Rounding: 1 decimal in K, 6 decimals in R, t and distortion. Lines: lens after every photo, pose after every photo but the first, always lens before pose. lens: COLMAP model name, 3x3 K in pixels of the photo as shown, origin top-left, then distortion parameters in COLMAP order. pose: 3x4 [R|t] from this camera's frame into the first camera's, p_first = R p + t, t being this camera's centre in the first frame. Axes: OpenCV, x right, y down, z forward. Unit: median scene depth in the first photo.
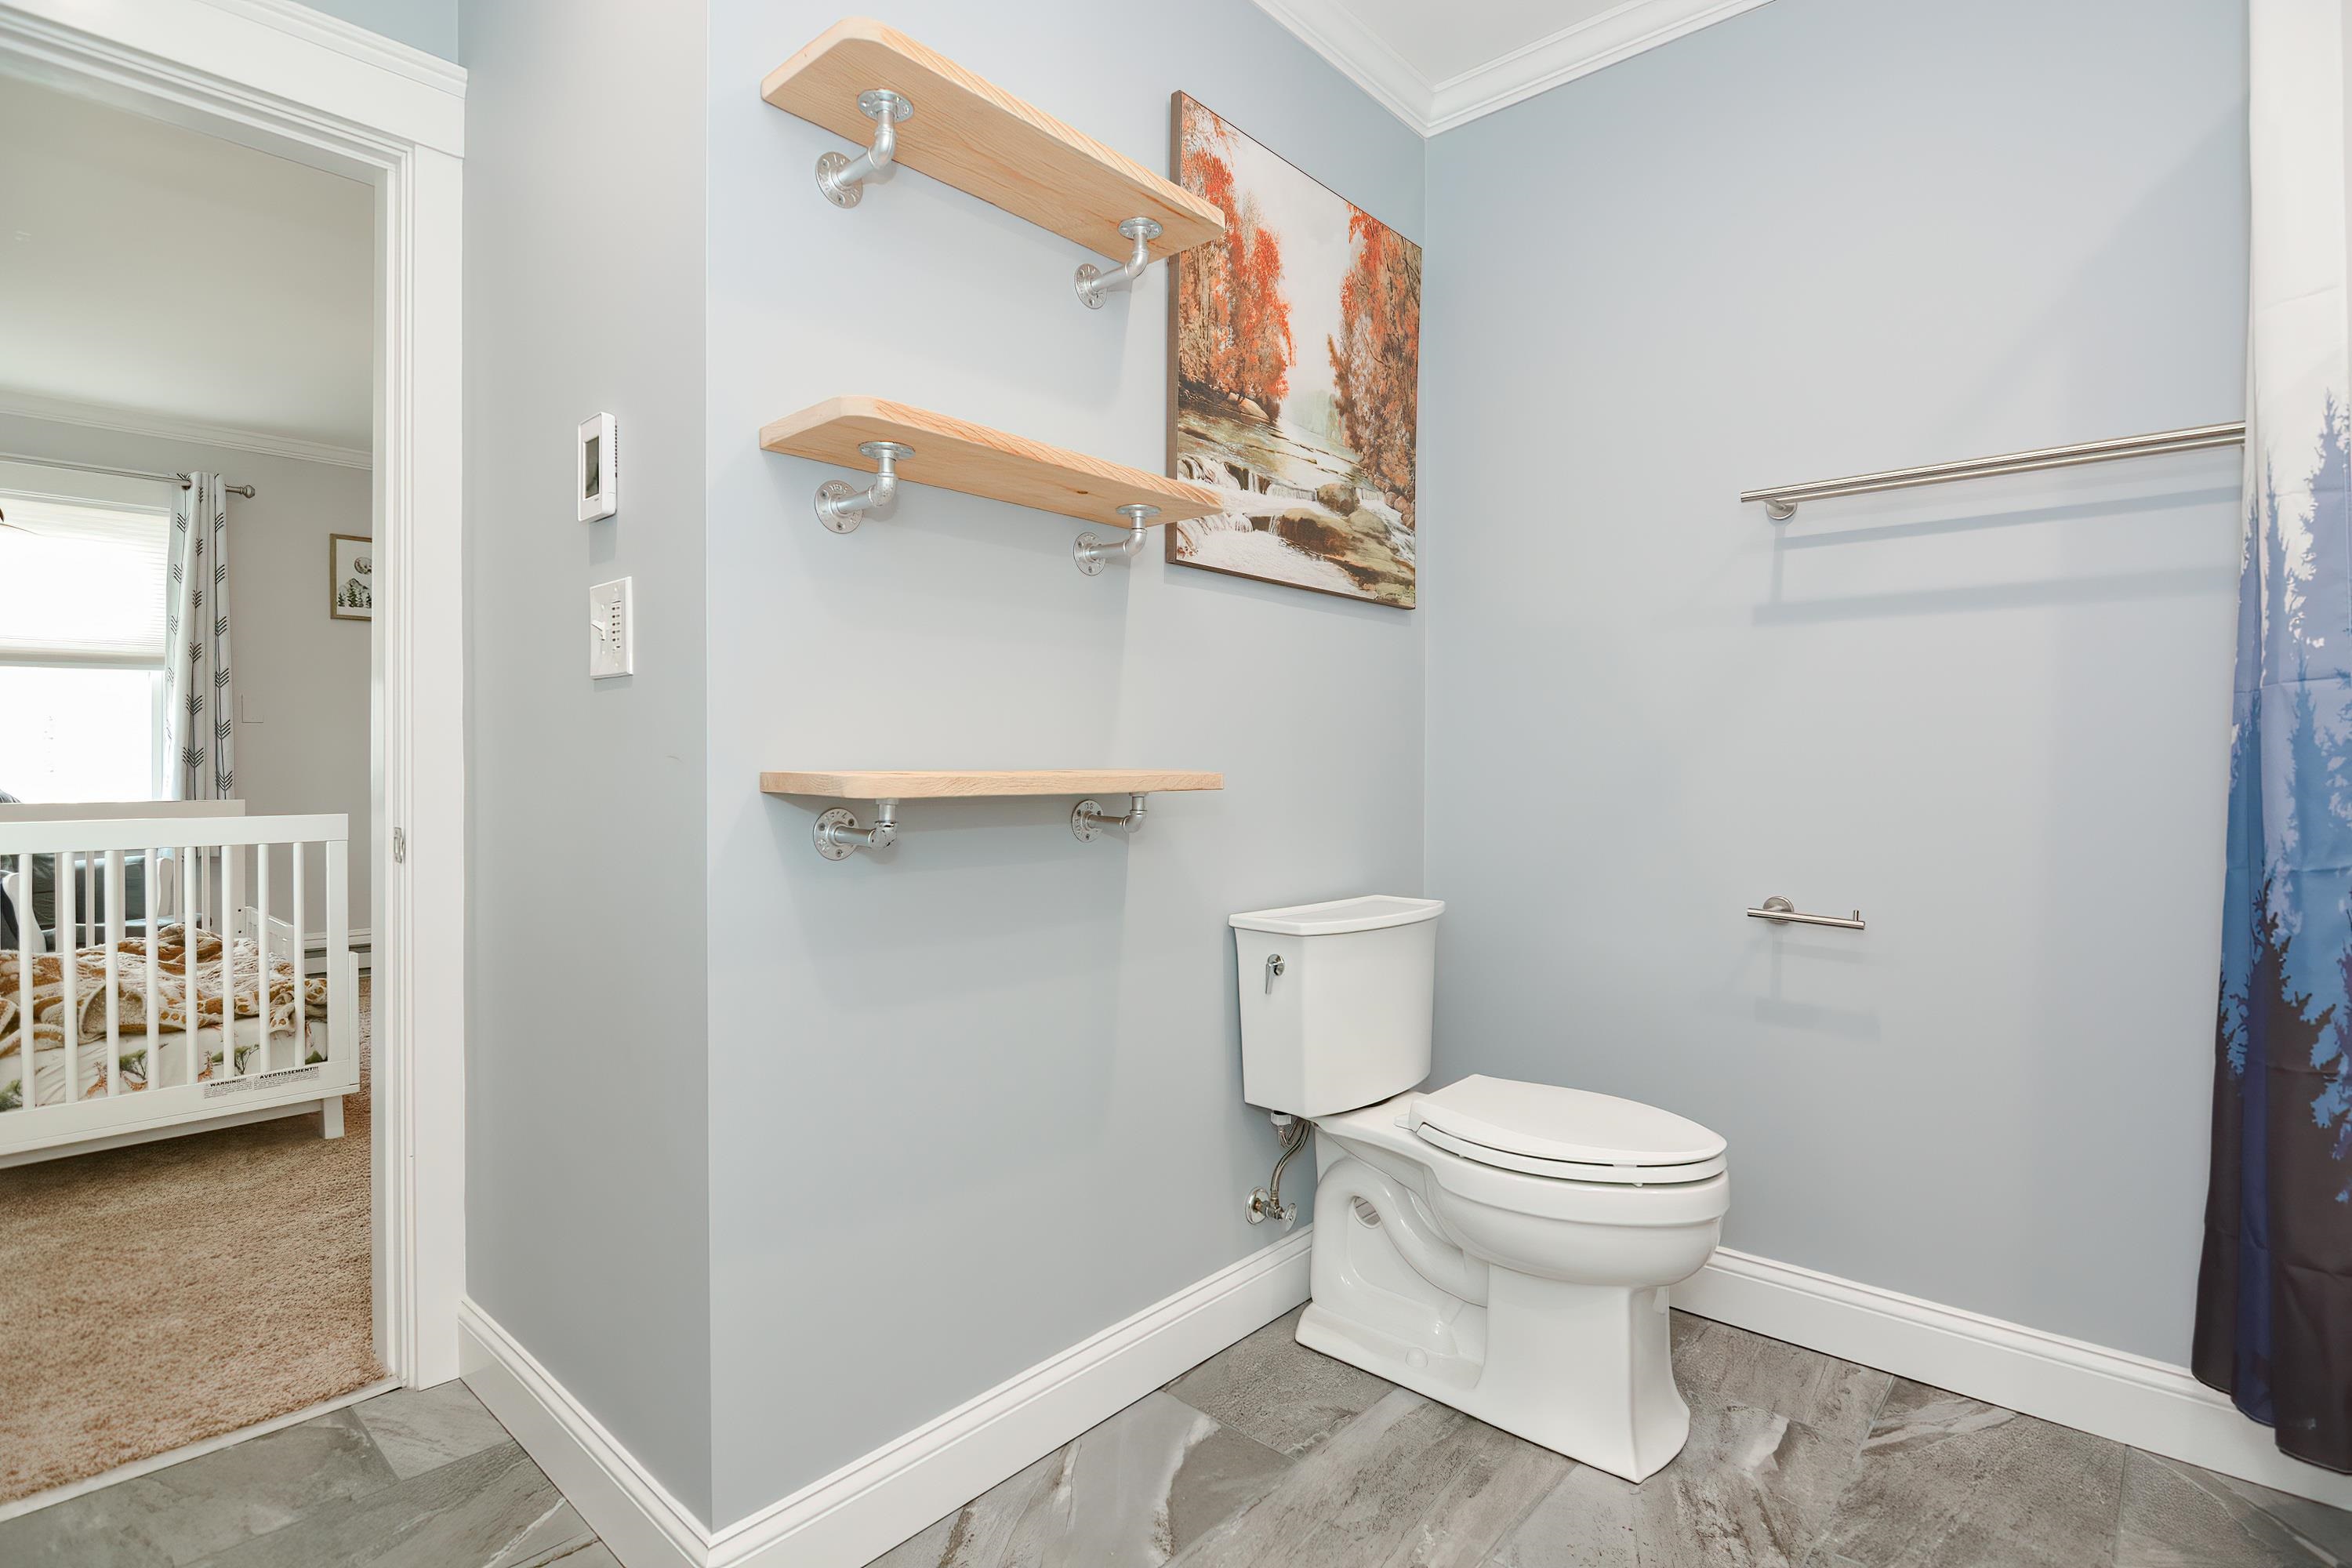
lens RADIAL K [[1142.1, 0, 1173.2], [0, 1142.1, 776.4], [0, 0, 1]] dist [-0.006370, -0.003845]
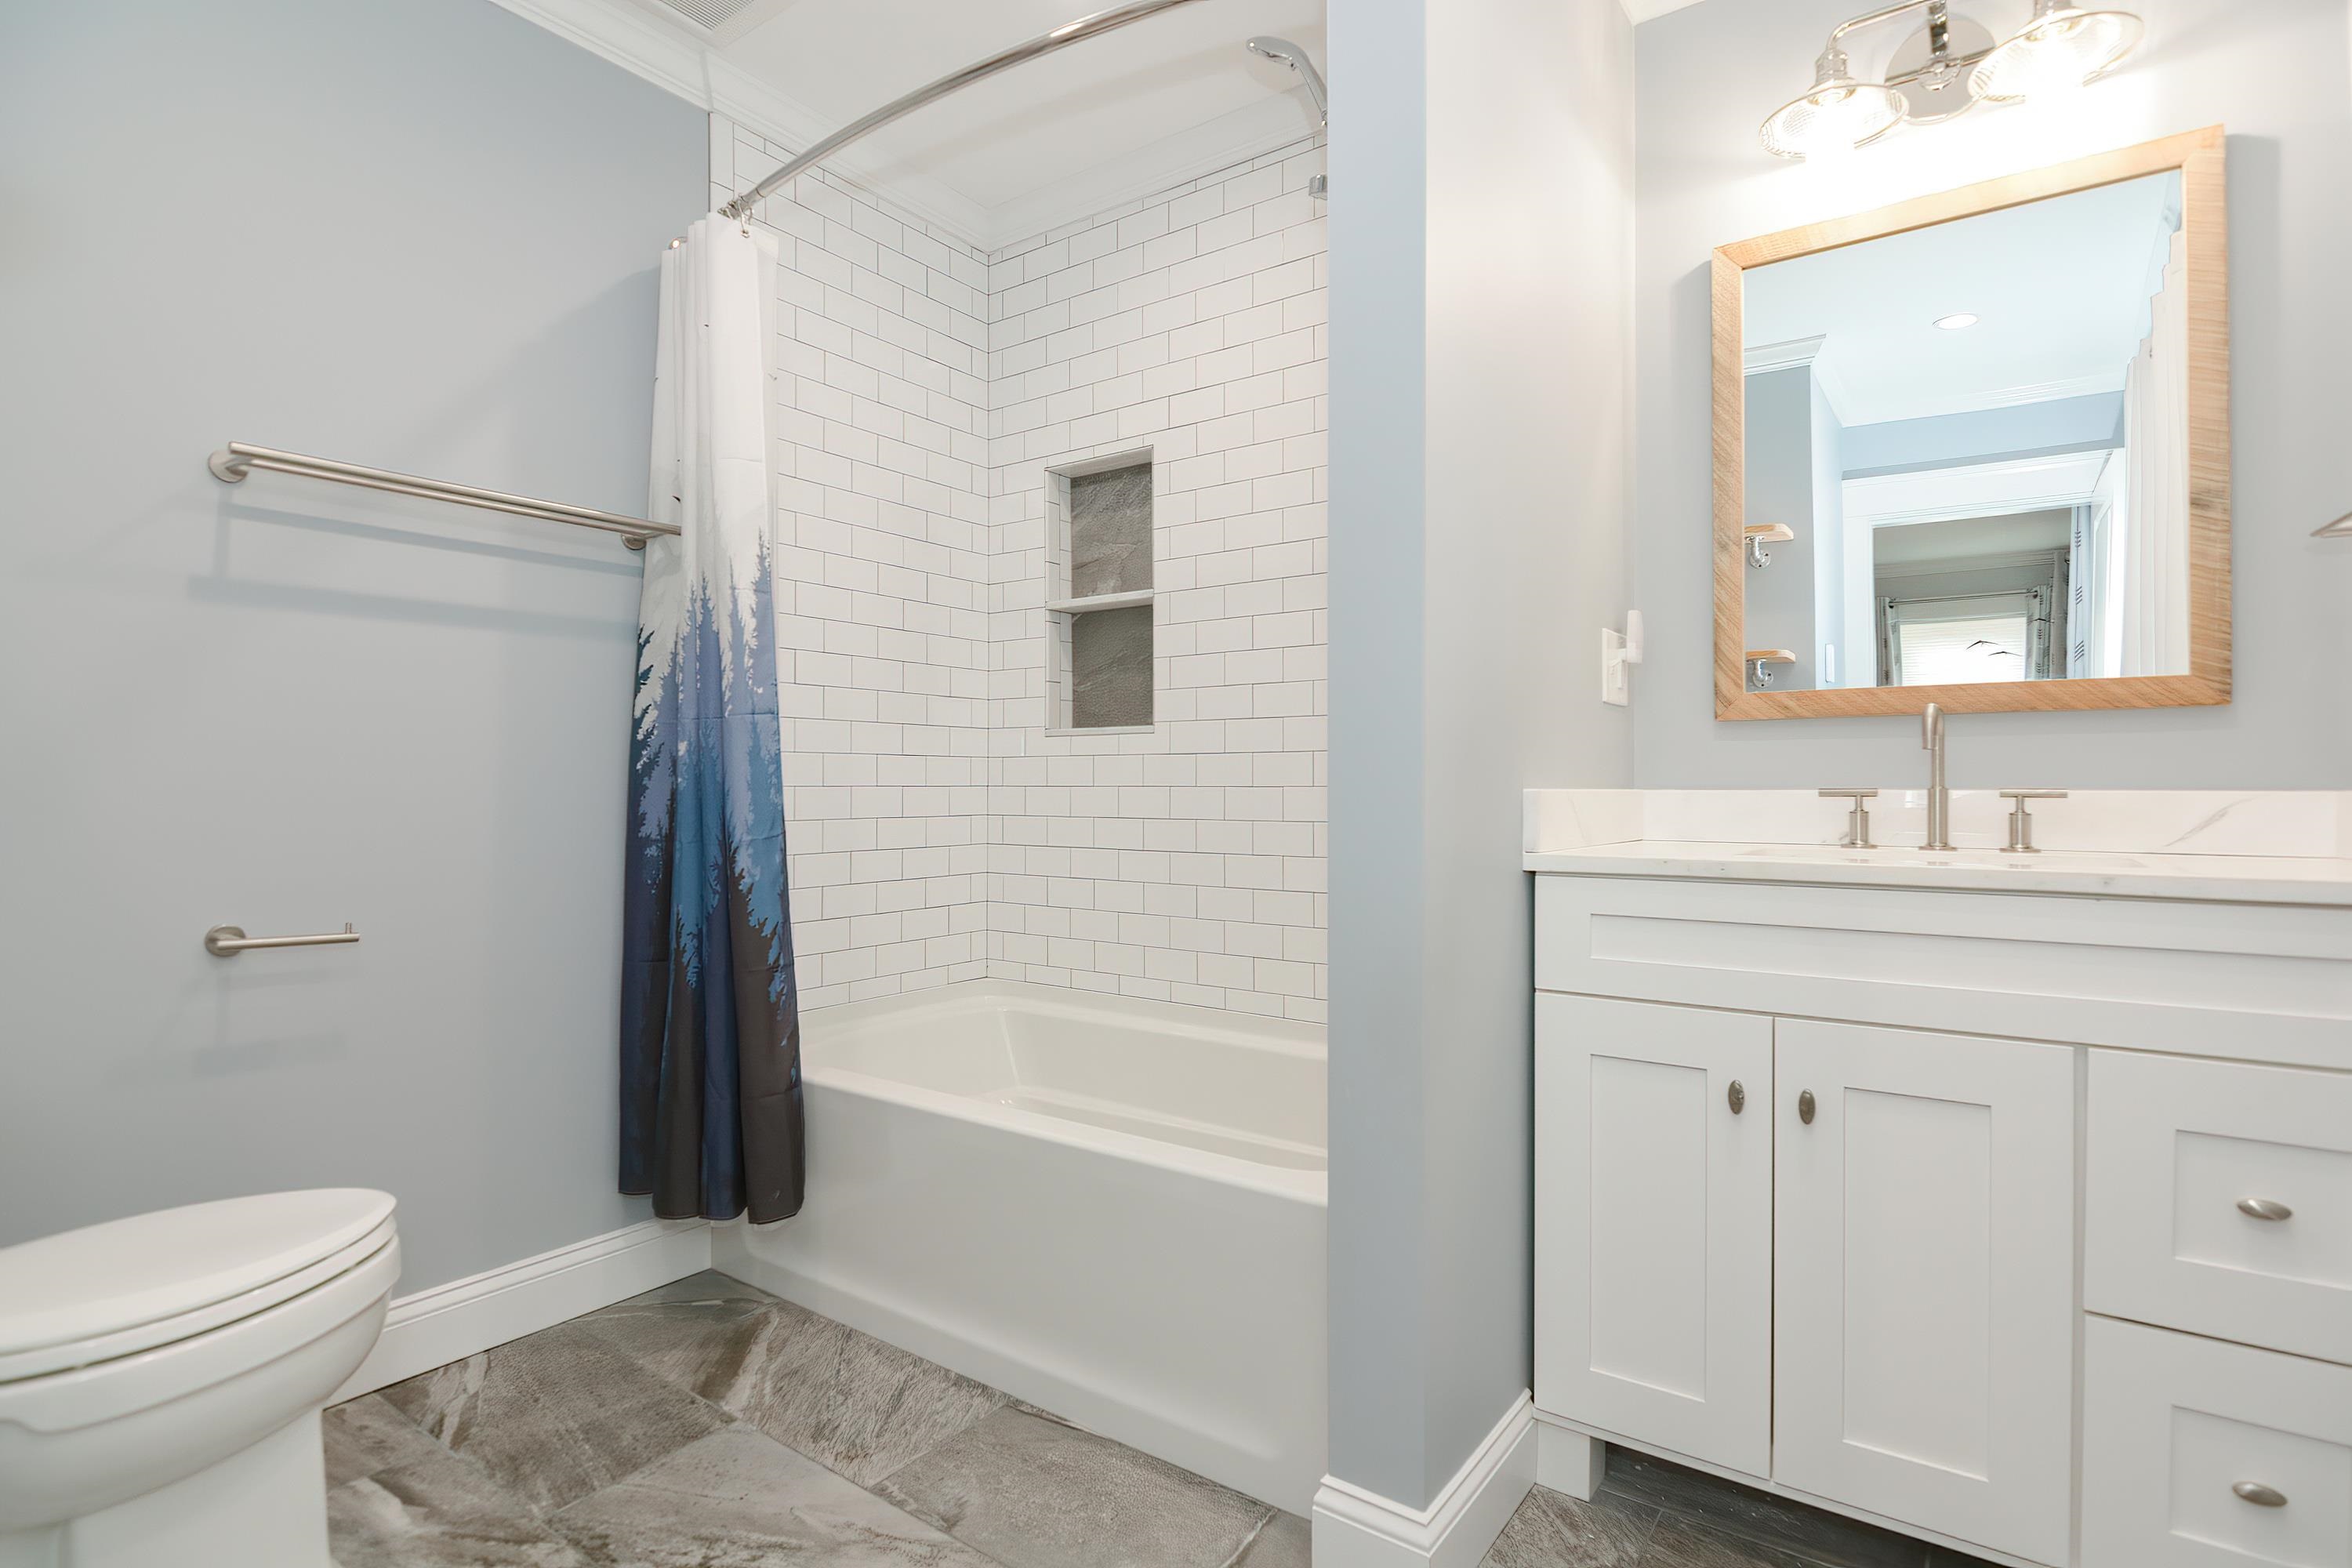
lens RADIAL K [[1142.1, 0, 1179.1], [0, 1142.1, 787.0], [0, 0, 1]] dist [-0.006370, -0.003845]
pose [[-0.093412, -0.006980, 0.995603, -0.469995], [0.010086, 0.999917, 0.007957, 0.005359], [-0.995576, 0.010785, -0.093334, 0.460519]]
